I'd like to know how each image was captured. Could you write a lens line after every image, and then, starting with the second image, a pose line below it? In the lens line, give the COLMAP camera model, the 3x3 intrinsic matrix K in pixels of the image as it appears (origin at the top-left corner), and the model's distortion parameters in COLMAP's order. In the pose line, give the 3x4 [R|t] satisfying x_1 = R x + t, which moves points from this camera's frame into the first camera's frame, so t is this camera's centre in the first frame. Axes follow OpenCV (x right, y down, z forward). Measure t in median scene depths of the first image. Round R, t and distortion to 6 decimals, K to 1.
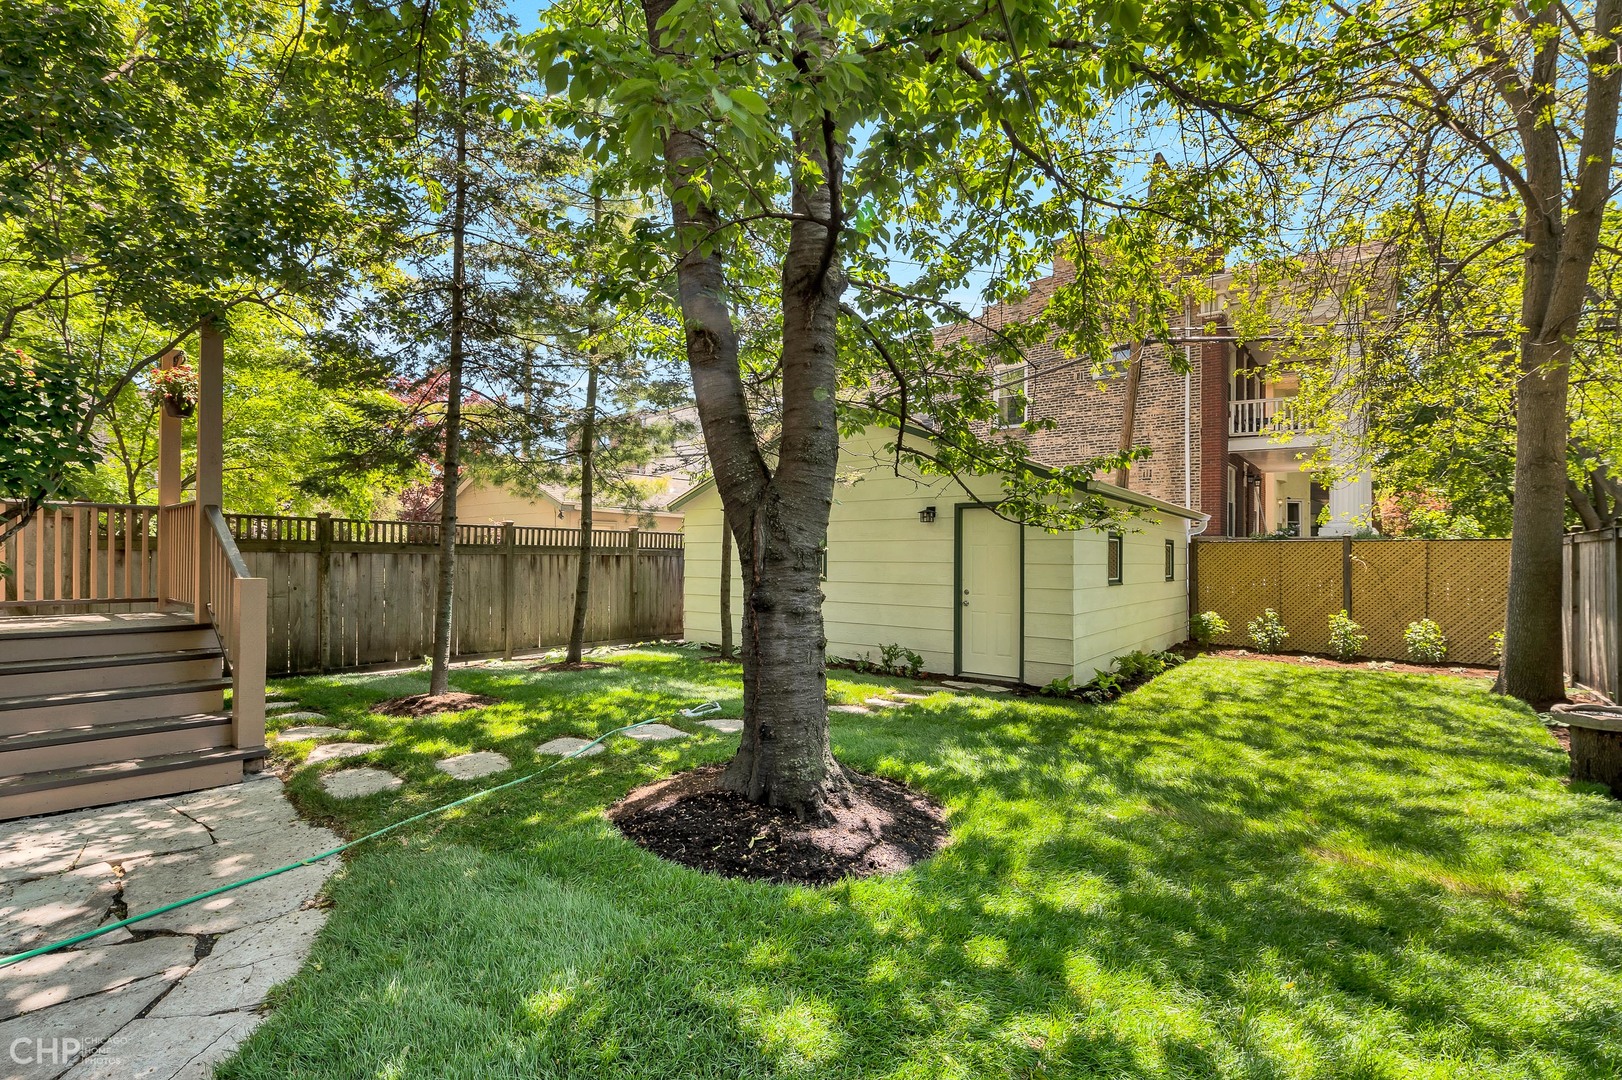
lens RADIAL K [[695.3, 0, 799.1], [0, 695.3, 550.0], [0, 0, 1]] dist [0.001742, 0.000195]
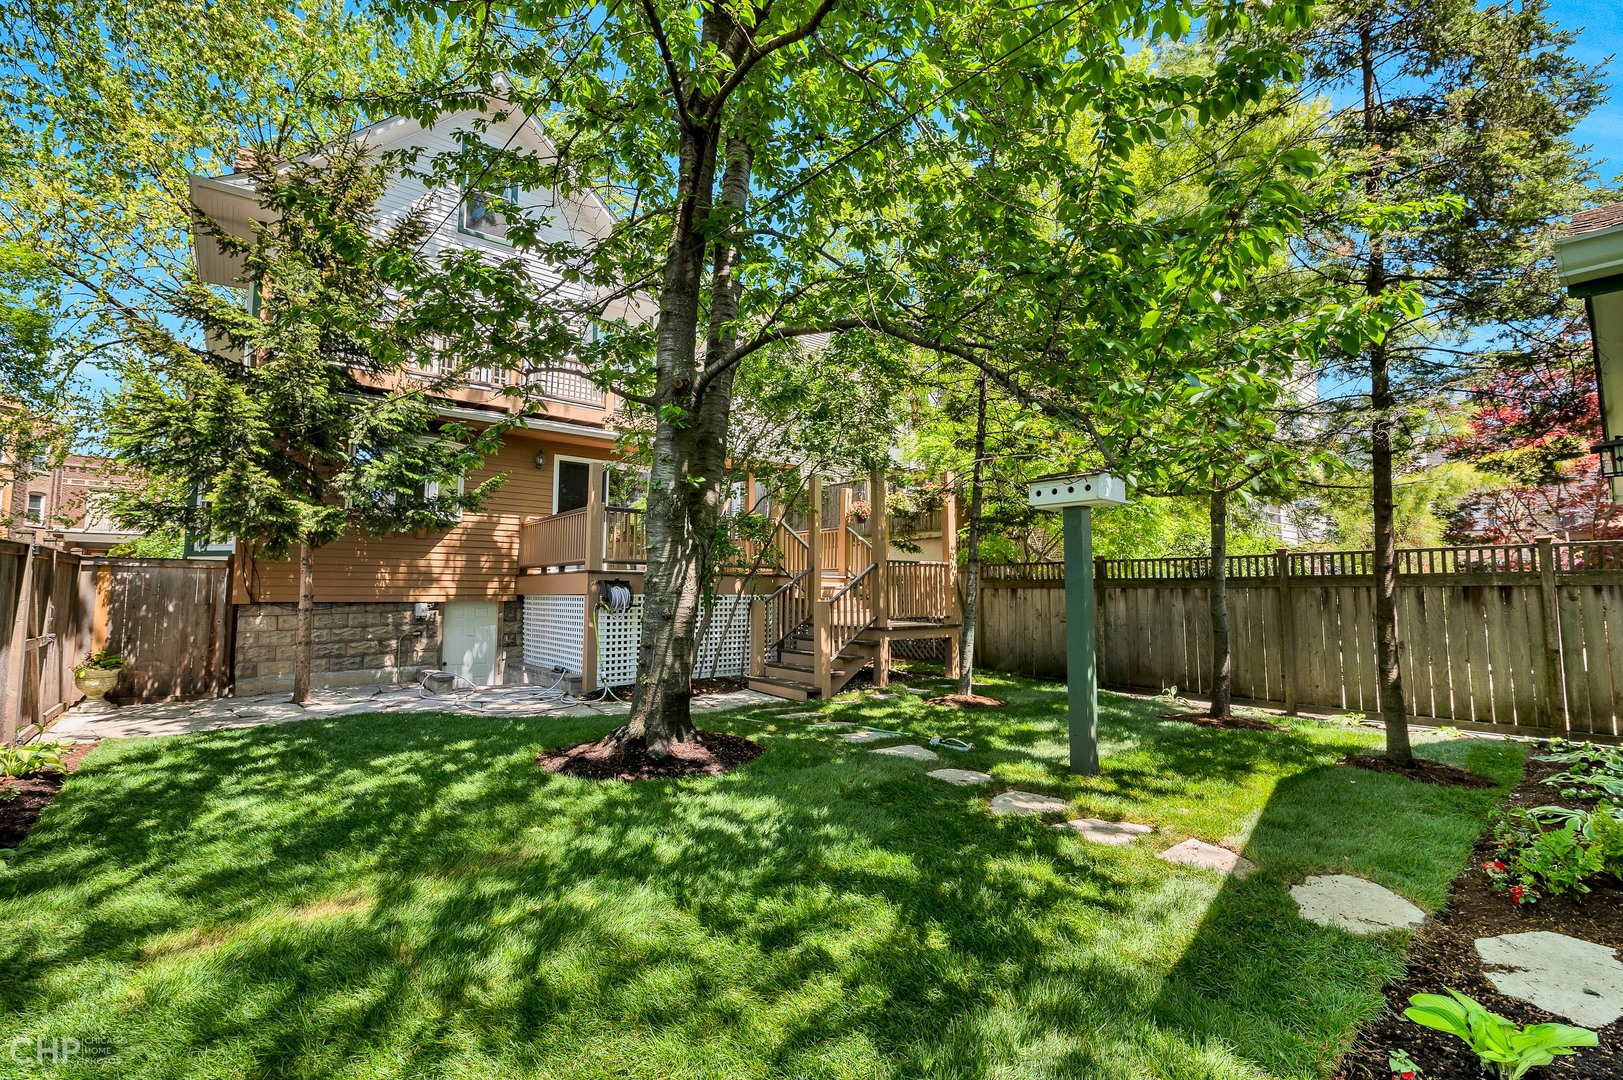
lens RADIAL K [[695.7, 0, 800.2], [0, 695.7, 540.3], [0, 0, 1]] dist [0.001742, 0.000195]
pose [[-0.189208, -0.081068, -0.978585, 0.610508], [0.012746, 0.996299, -0.084999, 0.016706], [0.981854, -0.028556, -0.187475, 0.675306]]
